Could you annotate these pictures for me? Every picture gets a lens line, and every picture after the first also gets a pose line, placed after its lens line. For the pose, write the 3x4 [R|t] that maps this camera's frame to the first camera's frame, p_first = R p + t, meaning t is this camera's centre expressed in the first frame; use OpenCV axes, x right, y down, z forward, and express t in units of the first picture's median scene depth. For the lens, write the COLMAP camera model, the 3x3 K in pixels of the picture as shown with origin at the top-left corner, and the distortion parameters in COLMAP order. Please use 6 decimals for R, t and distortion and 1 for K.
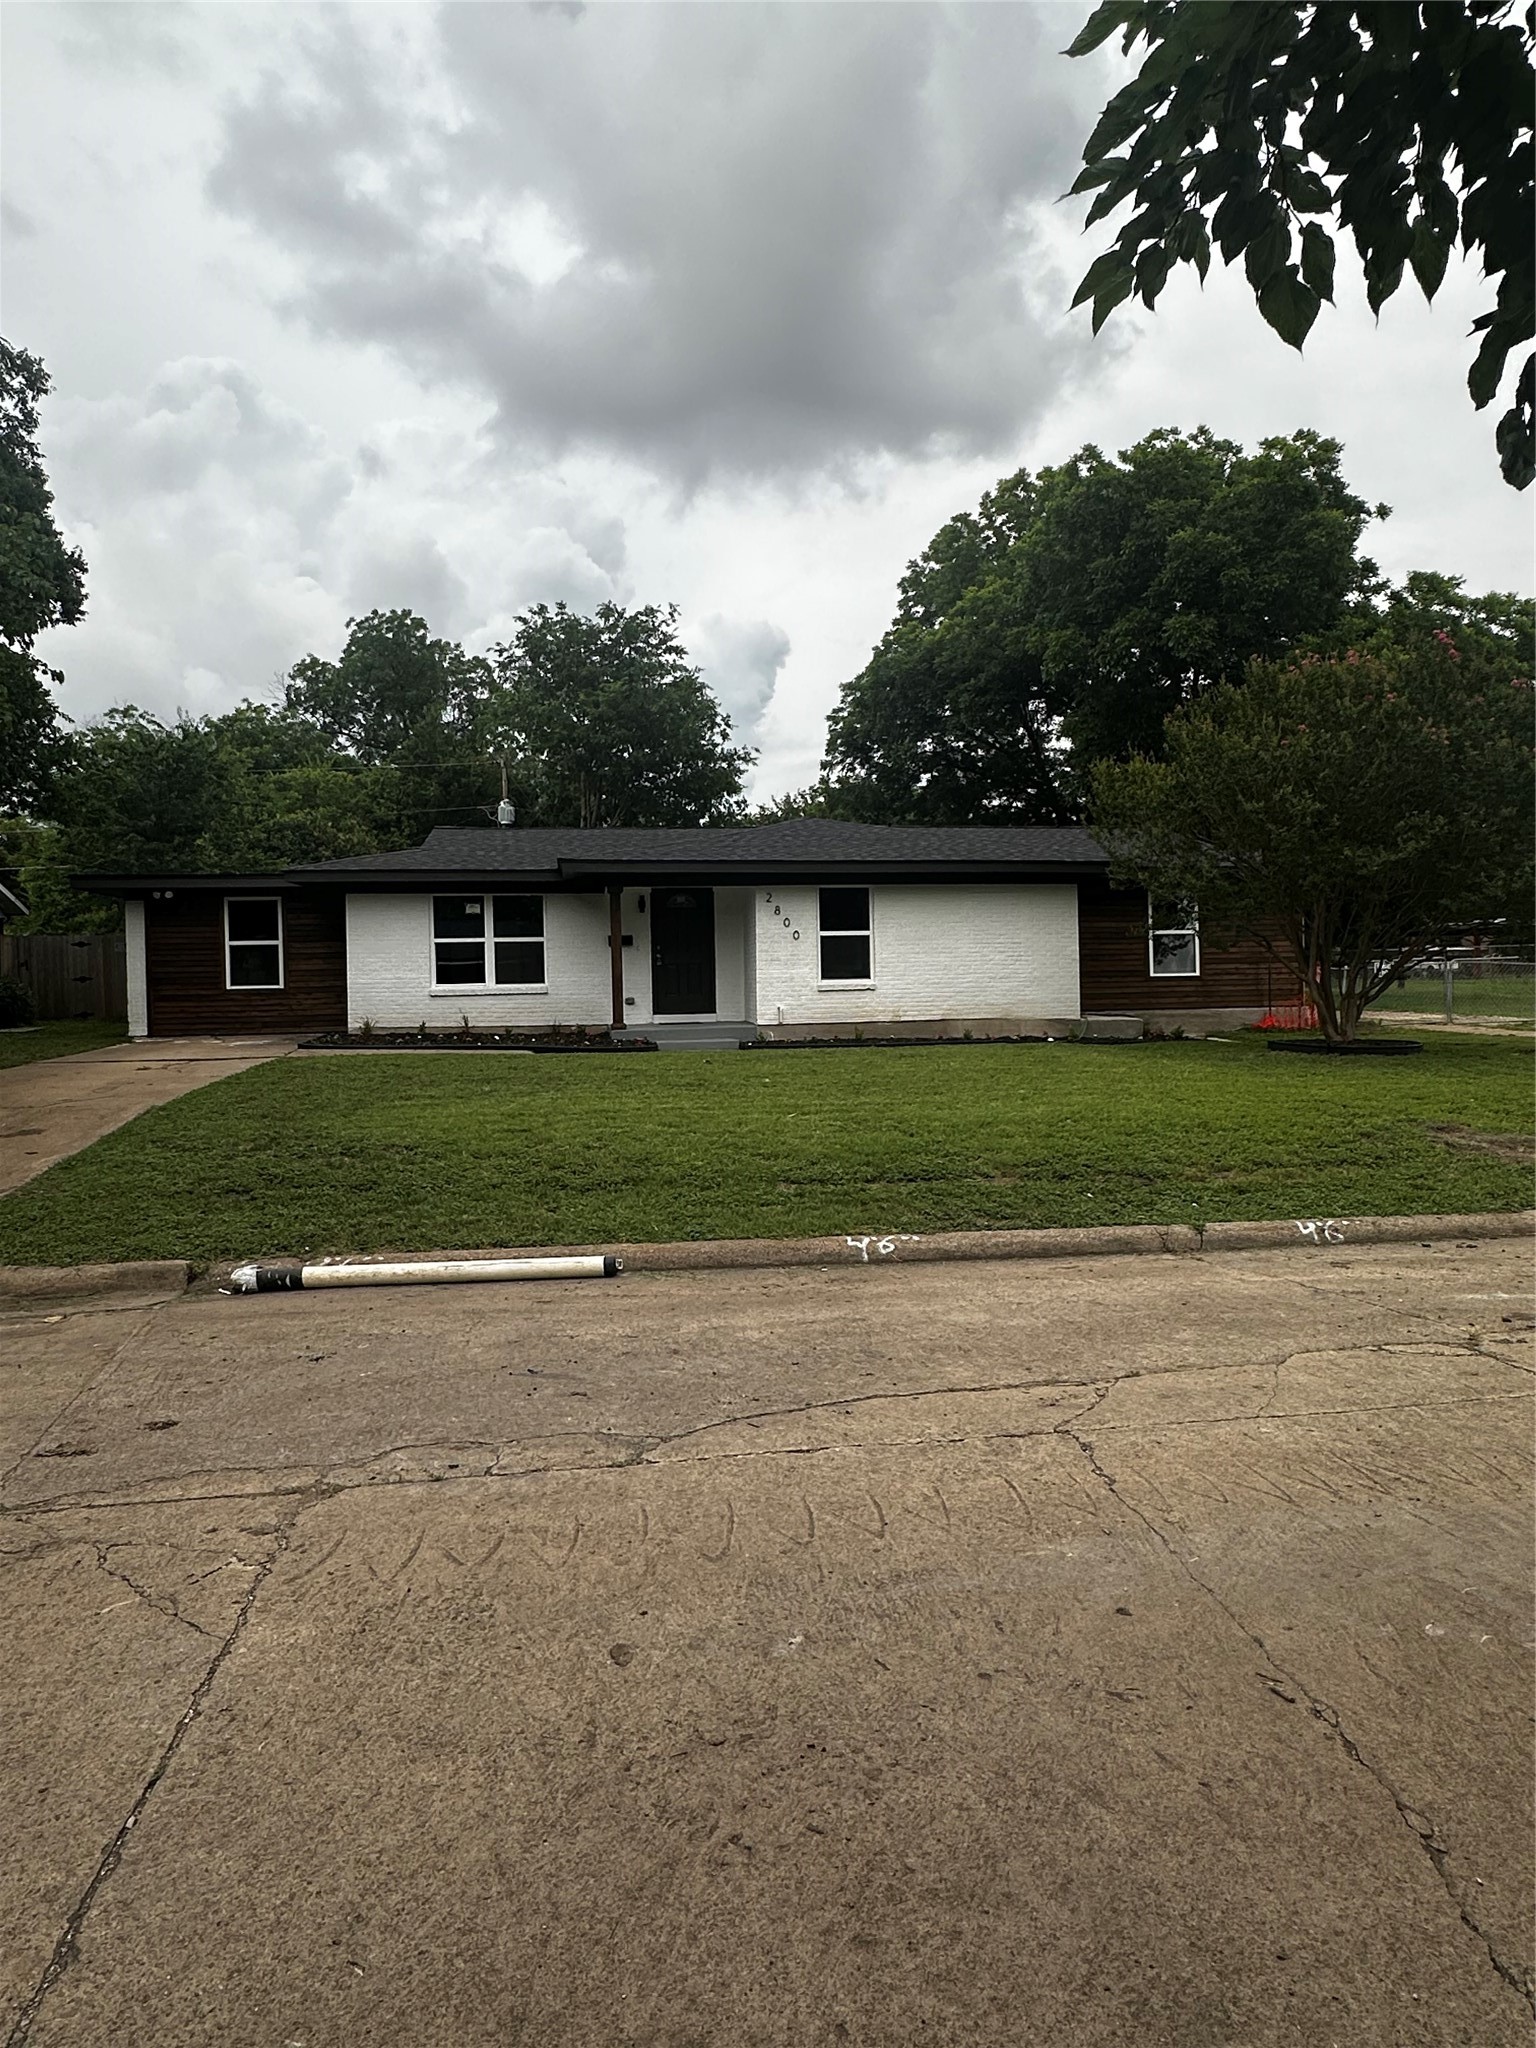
lens RADIAL K [[1305.1, 0, 773.4], [0, 1305.1, 1027.8], [0, 0, 1]] dist [0.009778, 0.000596]
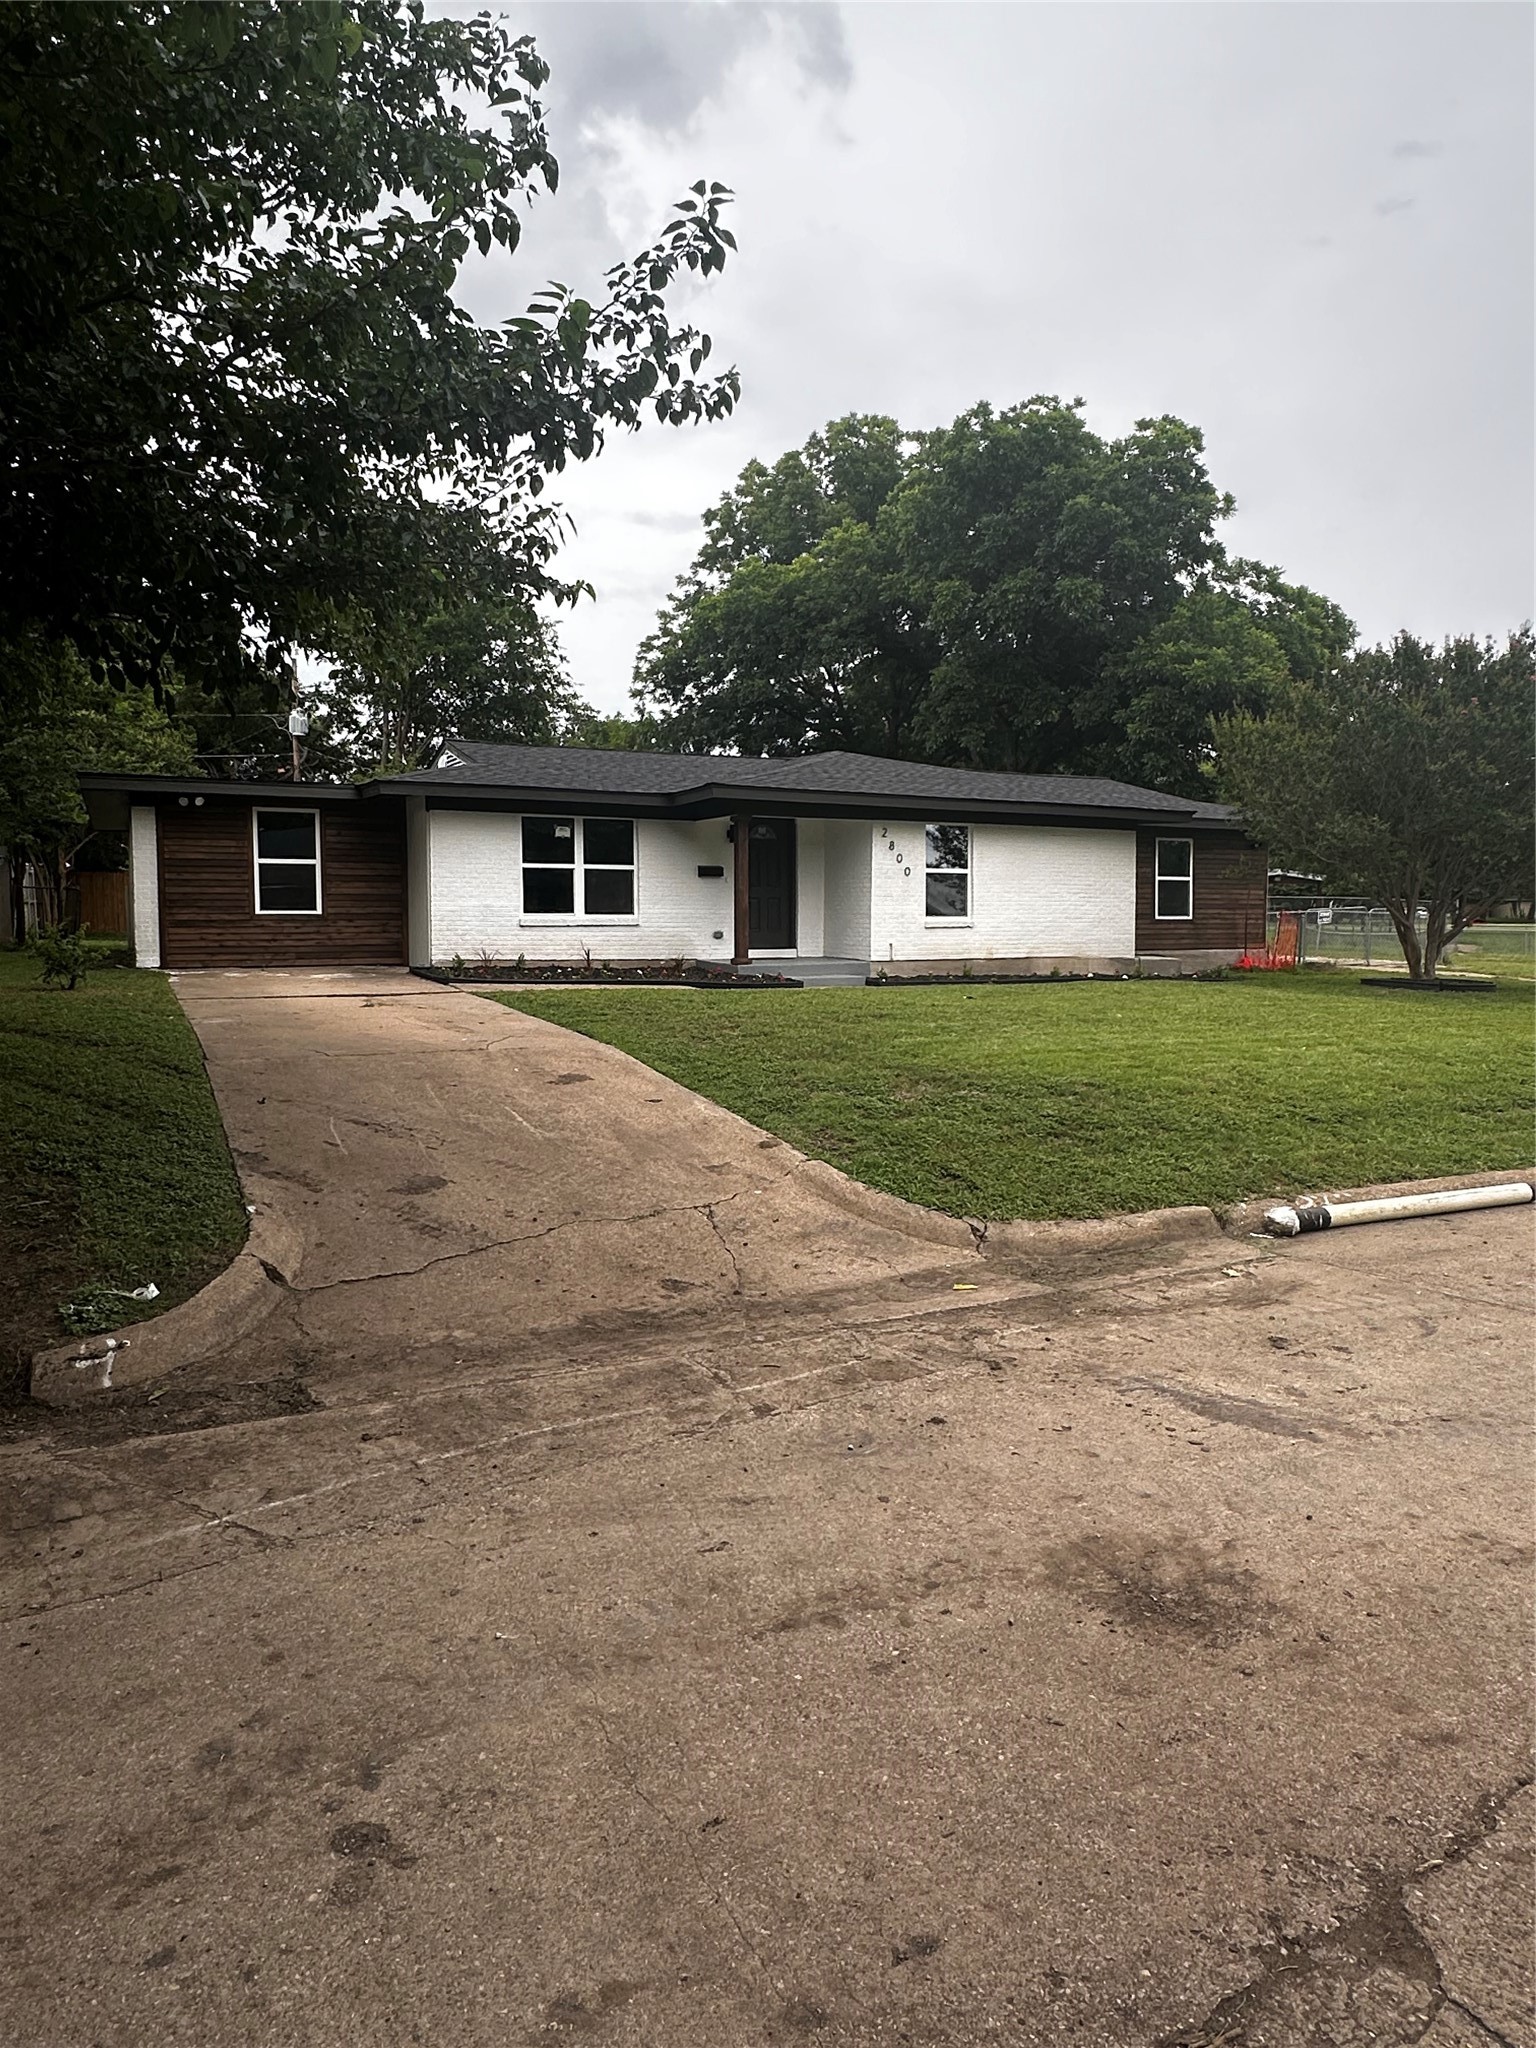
lens RADIAL K [[1305.1, 0, 772.5], [0, 1305.1, 1021.5], [0, 0, 1]] dist [0.009778, 0.000596]
pose [[0.954064, -0.004646, 0.299566, -0.364137], [-0.008184, 0.999102, 0.041562, 0.003042], [-0.299490, -0.042105, 0.953170, 0.070008]]
